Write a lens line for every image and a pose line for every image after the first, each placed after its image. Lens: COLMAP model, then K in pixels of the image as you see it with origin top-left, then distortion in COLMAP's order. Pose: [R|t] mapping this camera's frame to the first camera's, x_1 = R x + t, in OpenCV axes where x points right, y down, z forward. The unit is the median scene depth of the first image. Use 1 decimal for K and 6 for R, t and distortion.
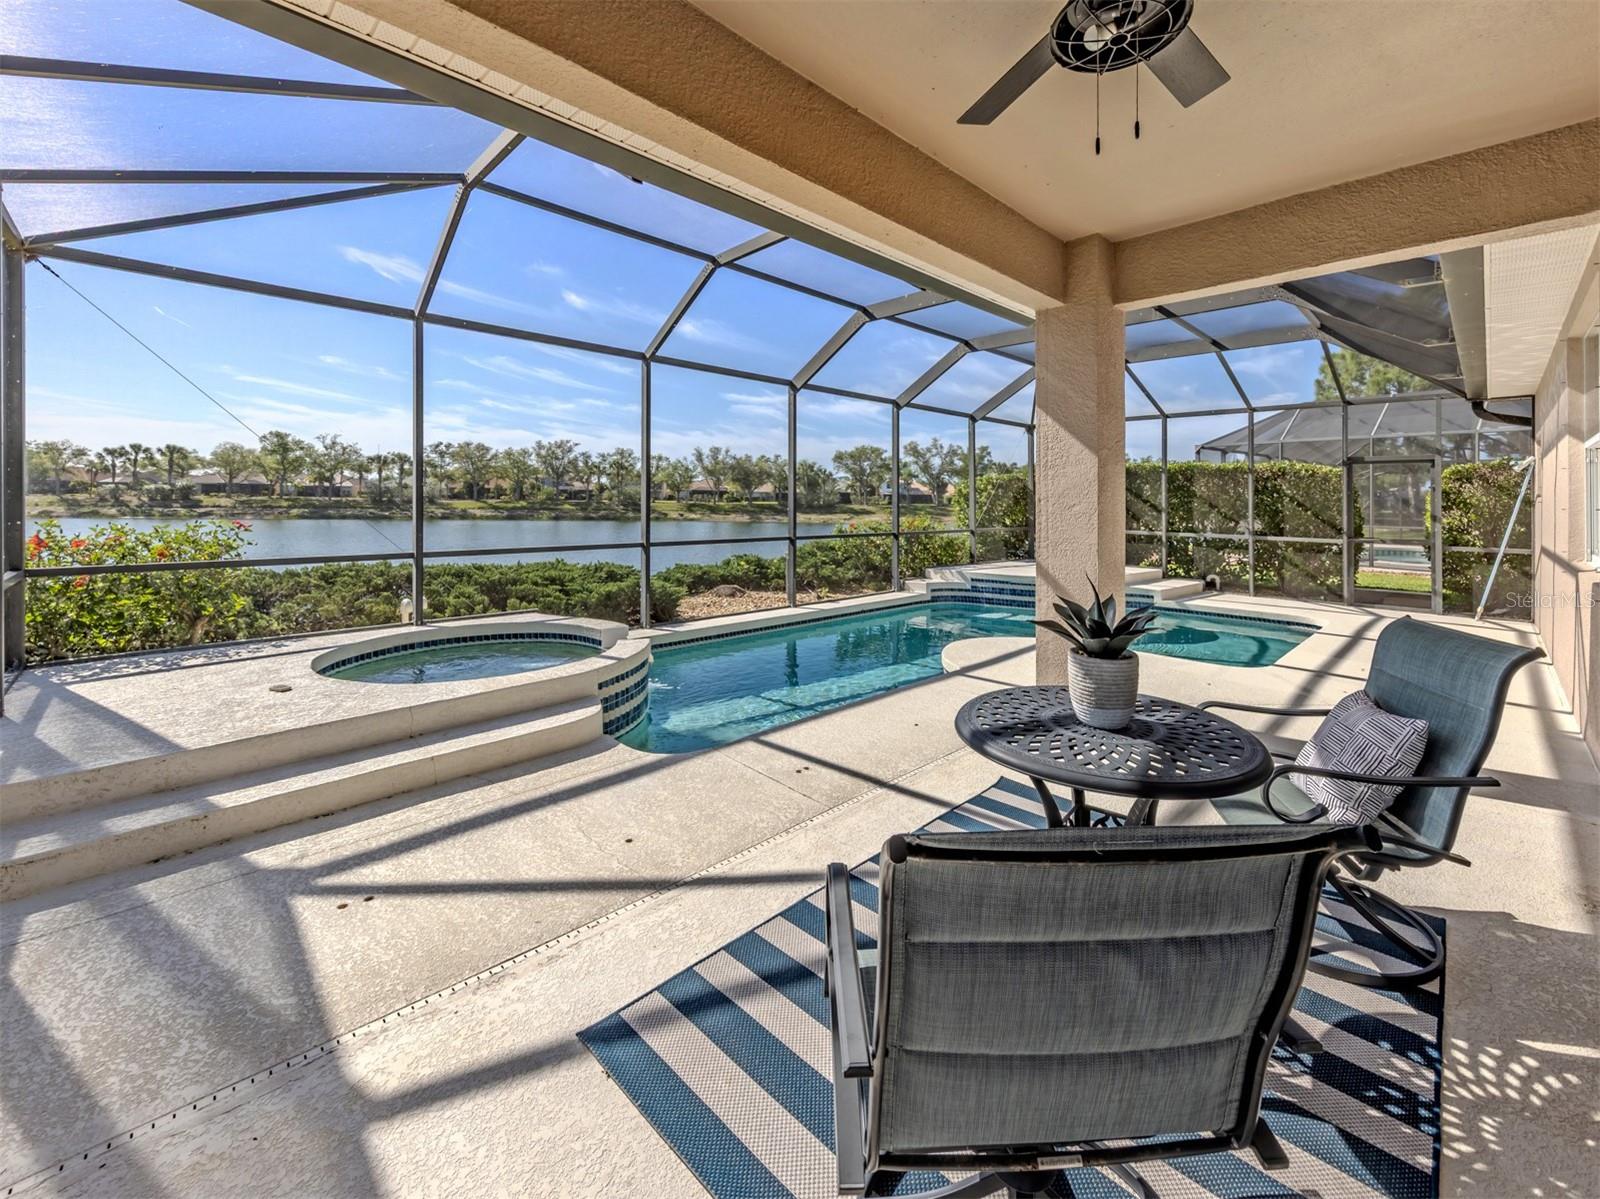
lens RADIAL K [[778.8, 0, 798.4], [0, 778.8, 484.8], [0, 0, 1]] dist [0.000595, -0.000154]
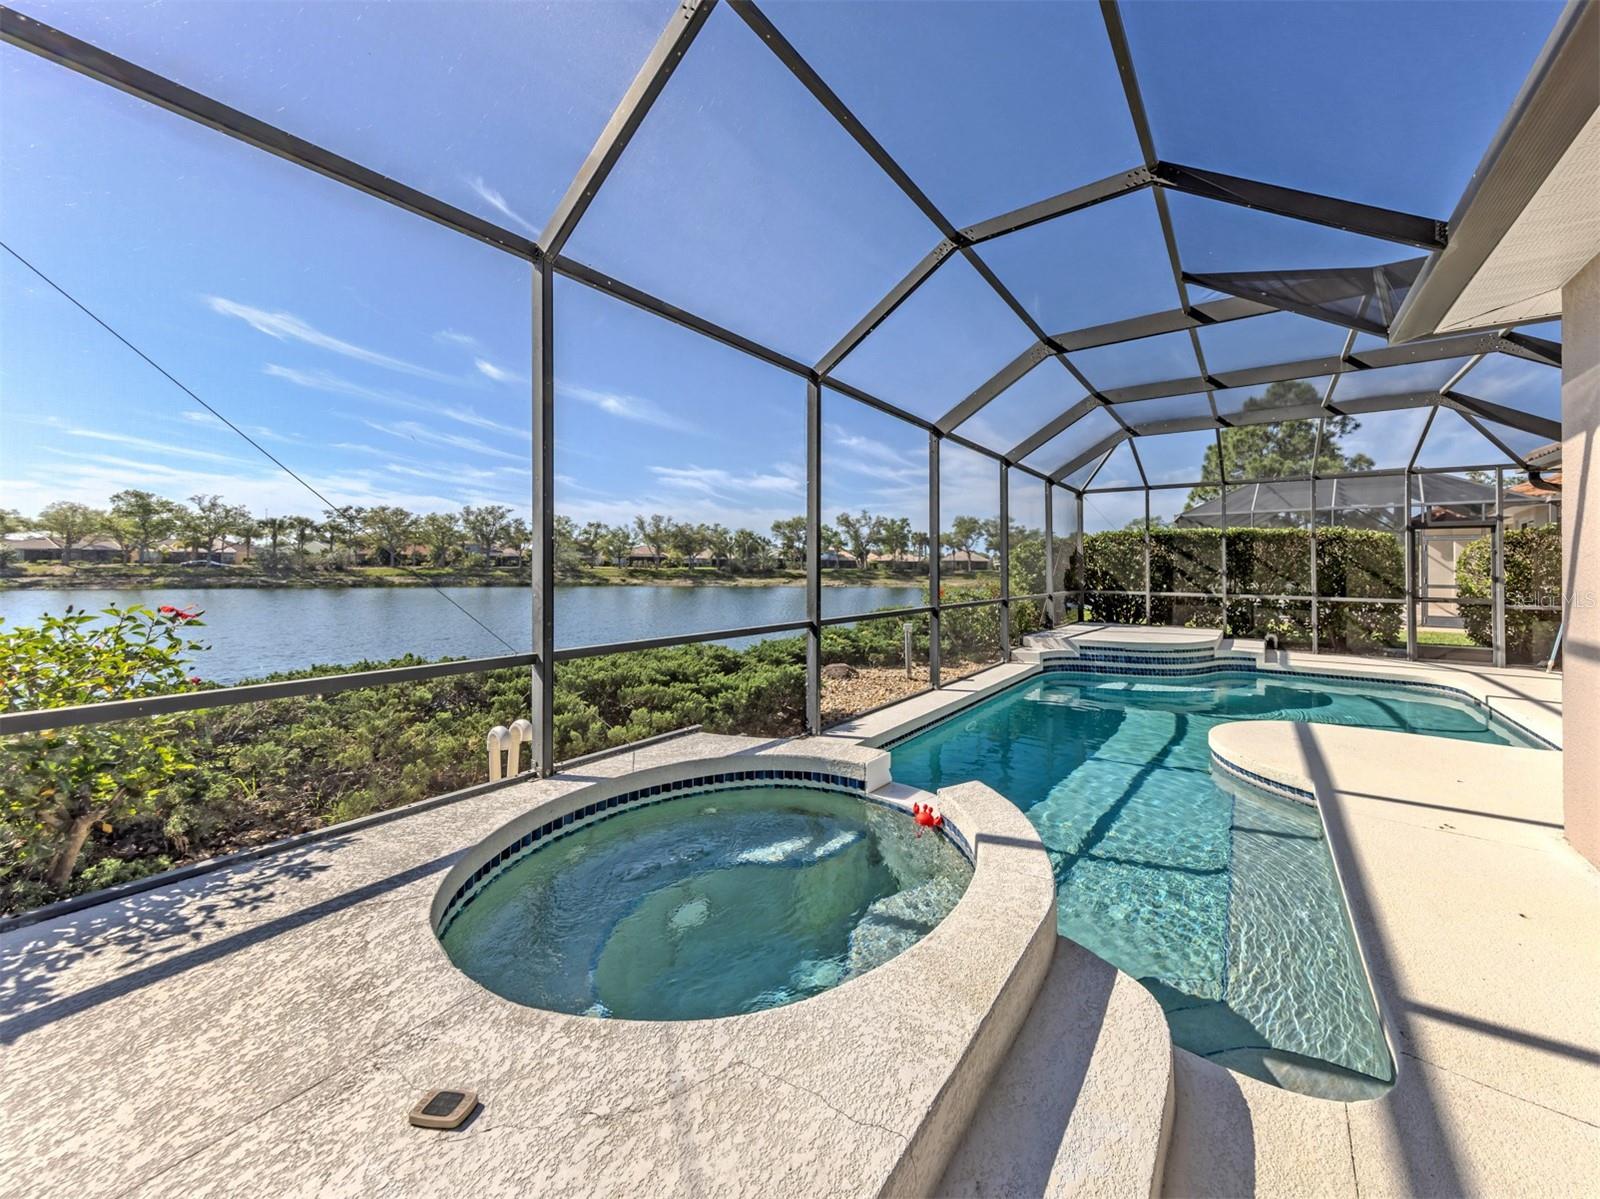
lens RADIAL K [[636.6, 0, 831.2], [0, 636.6, 572.3], [0, 0, 1]] dist [0.001077, 0.000578]
pose [[0.968881, -0.006450, 0.247445, -0.084725], [-0.001043, 0.999545, 0.030138, 0.001930], [-0.247527, -0.029458, 0.968433, 0.101958]]
